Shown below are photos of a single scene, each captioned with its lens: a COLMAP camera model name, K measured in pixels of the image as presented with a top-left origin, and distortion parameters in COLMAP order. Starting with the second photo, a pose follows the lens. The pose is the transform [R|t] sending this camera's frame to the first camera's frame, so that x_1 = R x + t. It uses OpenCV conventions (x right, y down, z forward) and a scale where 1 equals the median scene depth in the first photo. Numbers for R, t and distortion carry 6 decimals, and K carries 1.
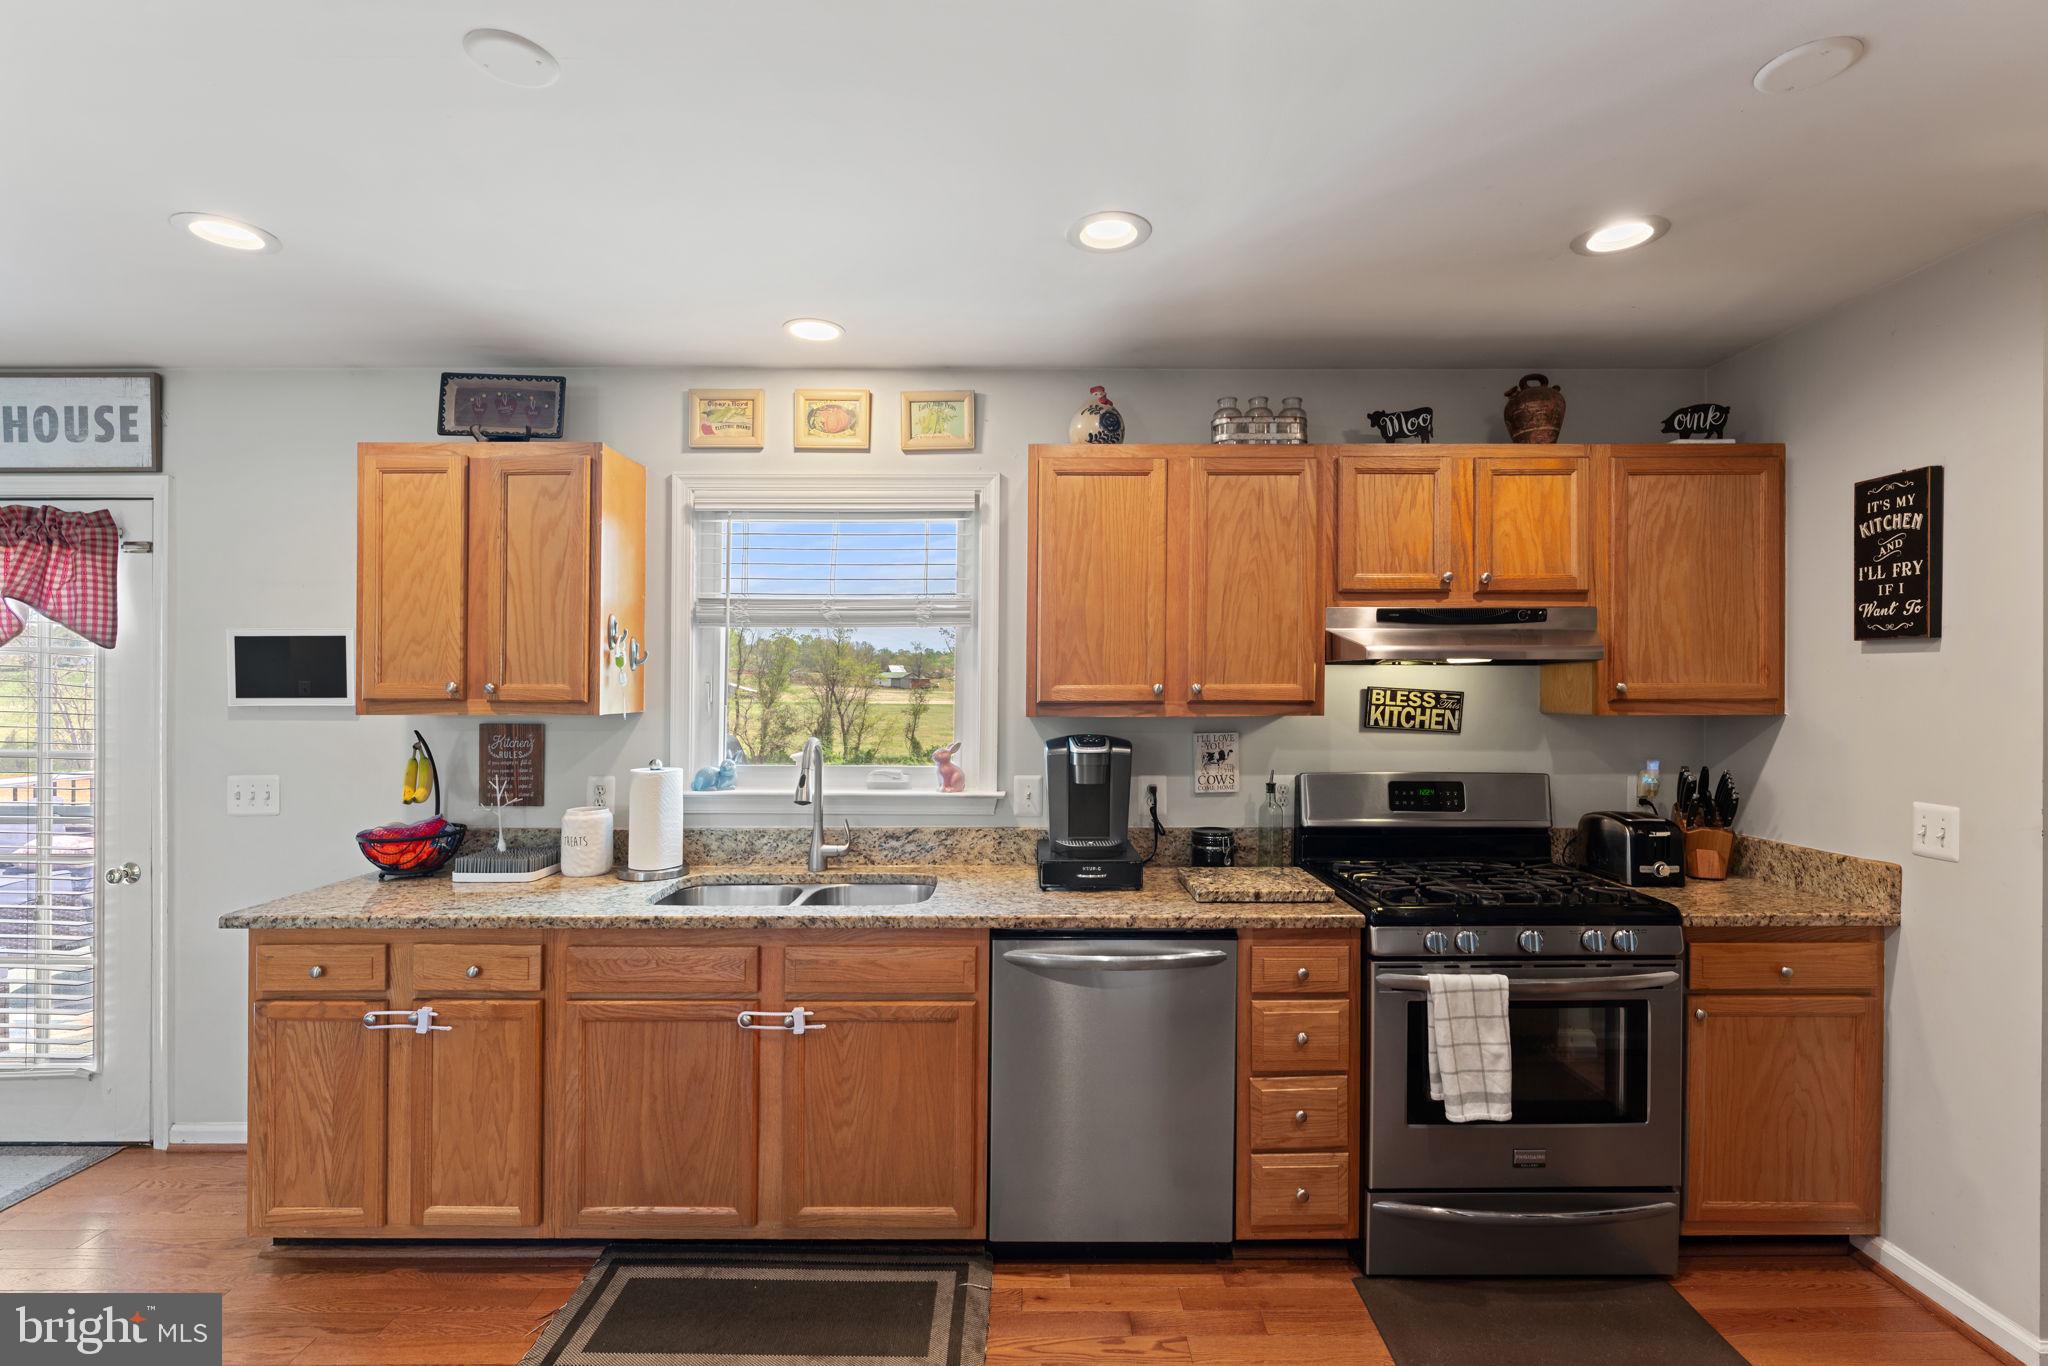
lens RADIAL K [[900.5, 0, 1024.0], [0, 900.5, 683.0], [0, 0, 1]] dist [-0.001975, -0.000611]
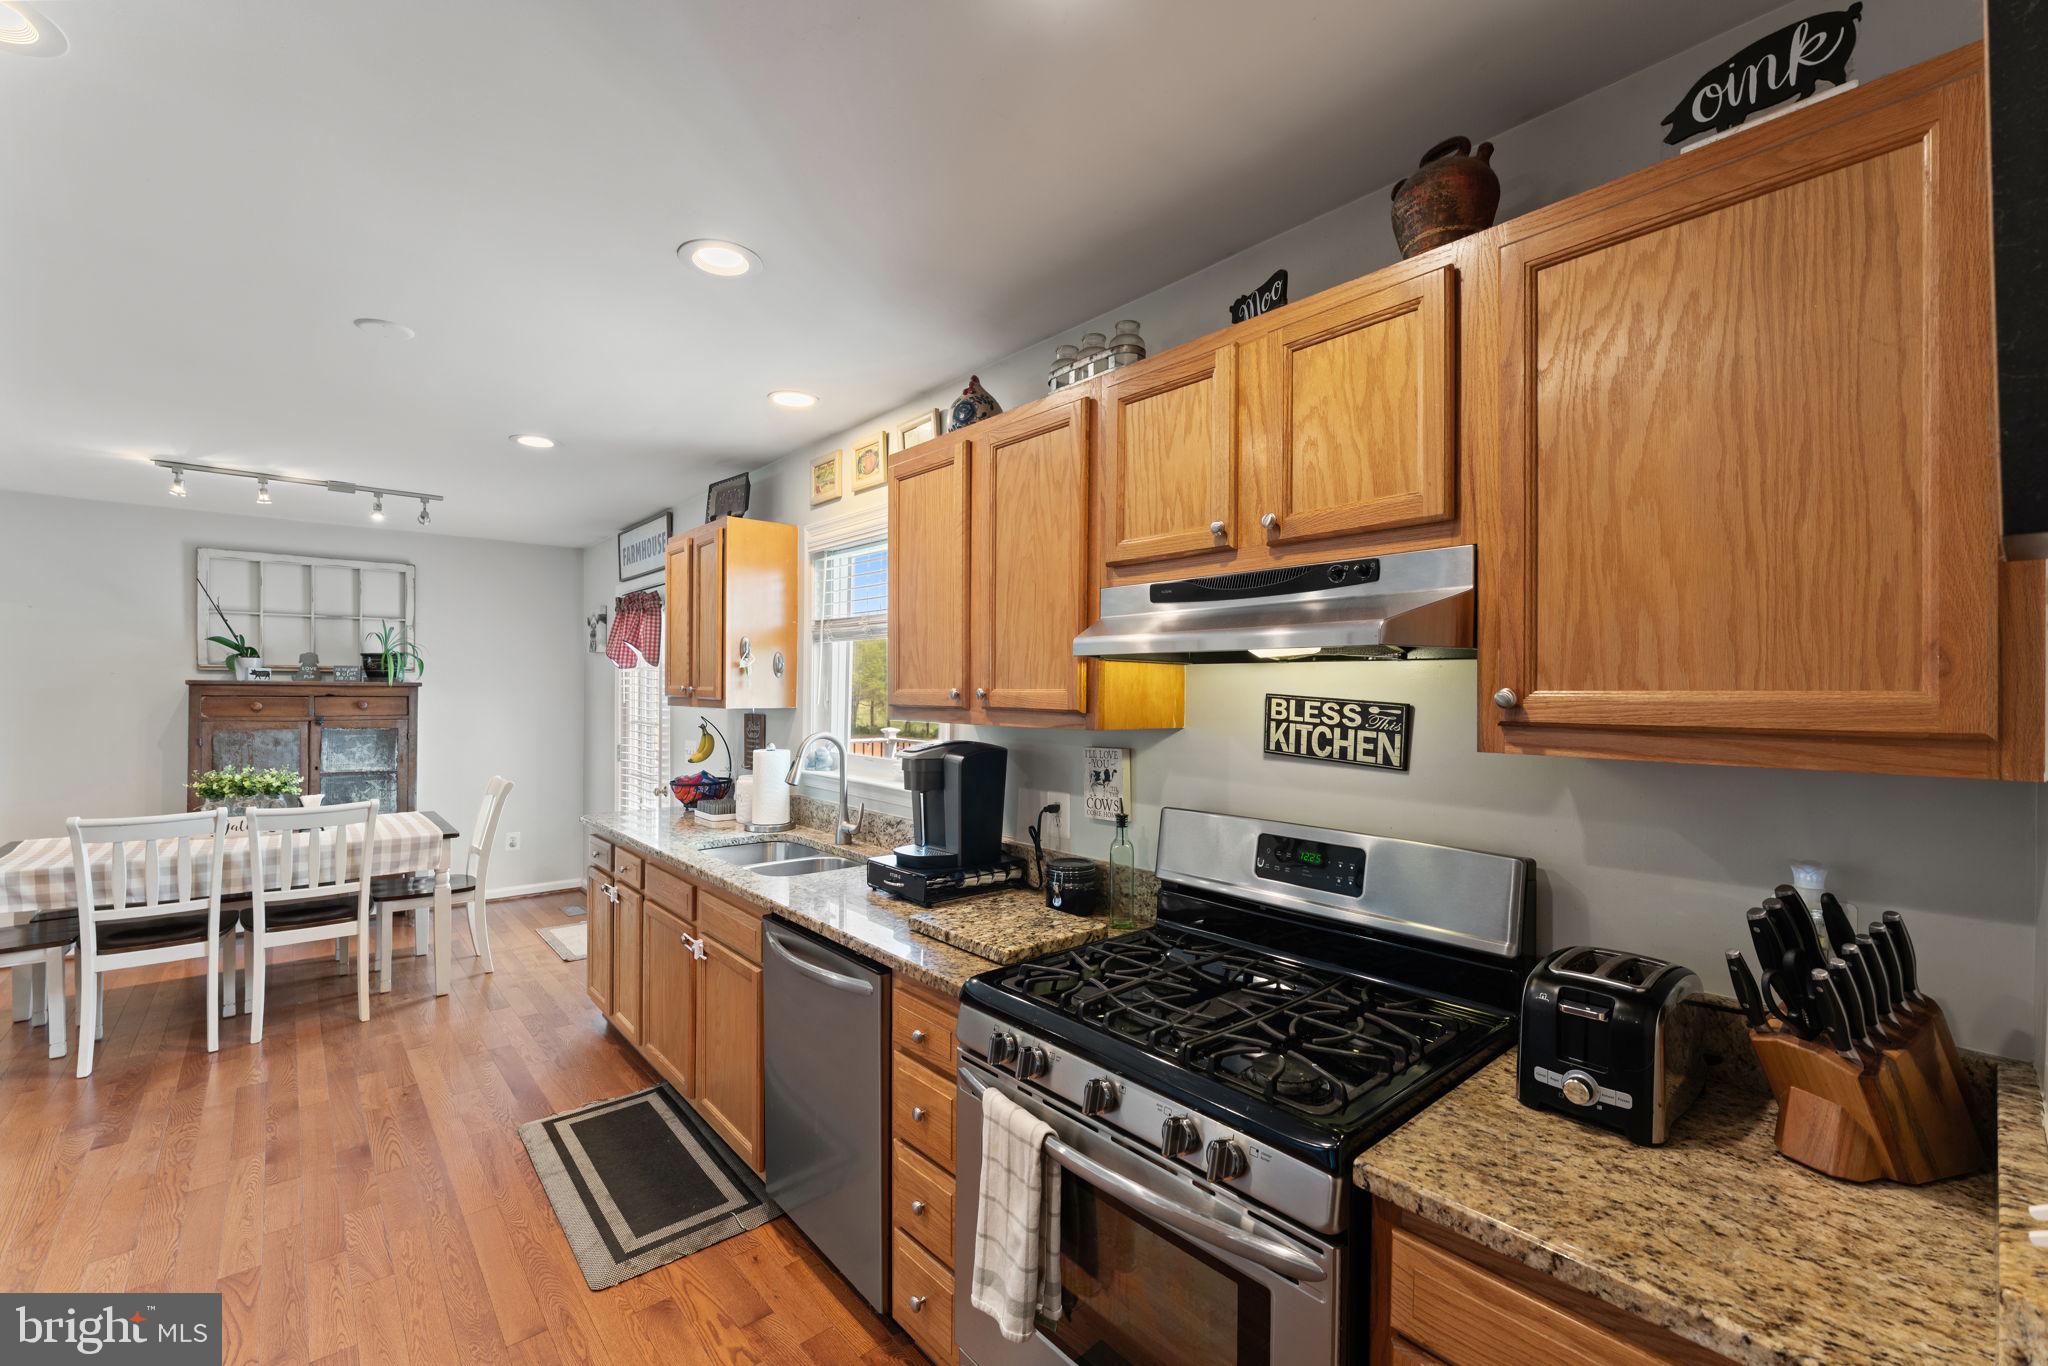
lens RADIAL K [[835.6, 0, 1018.4], [0, 835.6, 679.5], [0, 0, 1]] dist [-0.002042, -0.000047]
pose [[0.660982, -0.003688, -0.750393, 0.825478], [-0.005077, 0.999943, -0.009387, 0.000084], [0.750385, 0.010014, 0.660926, 0.482223]]
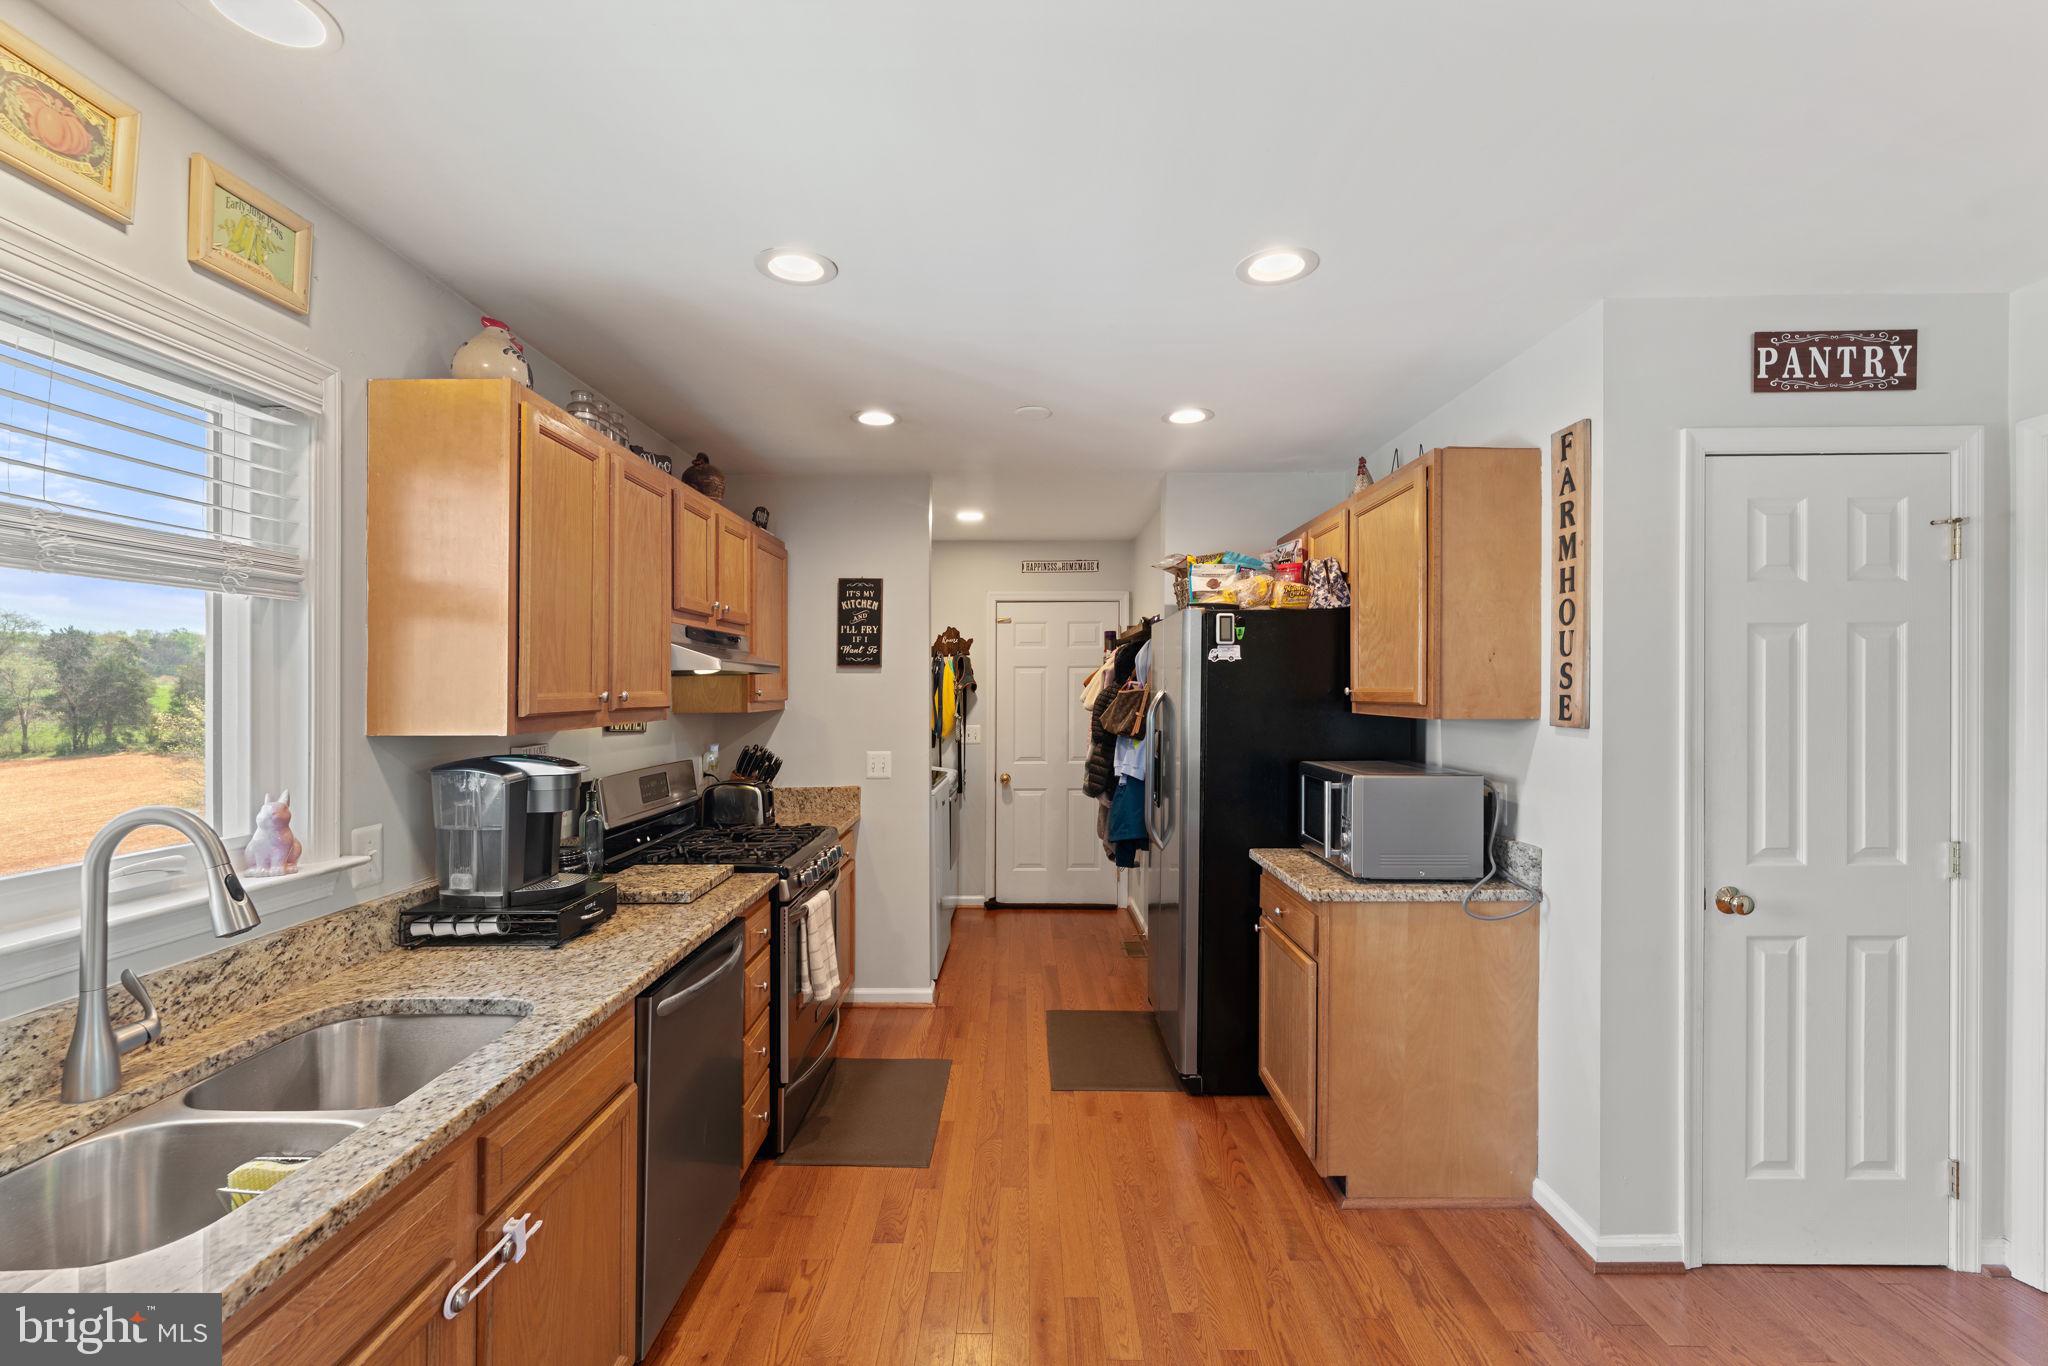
lens RADIAL K [[866.6, 0, 989.9], [0, 866.6, 698.4], [0, 0, 1]] dist [-0.000799, -0.000163]
pose [[0.040212, -0.011688, 0.999123, -0.712626], [0.002977, 0.999929, 0.011577, -0.001040], [-0.999187, 0.002509, 0.040244, 0.562187]]
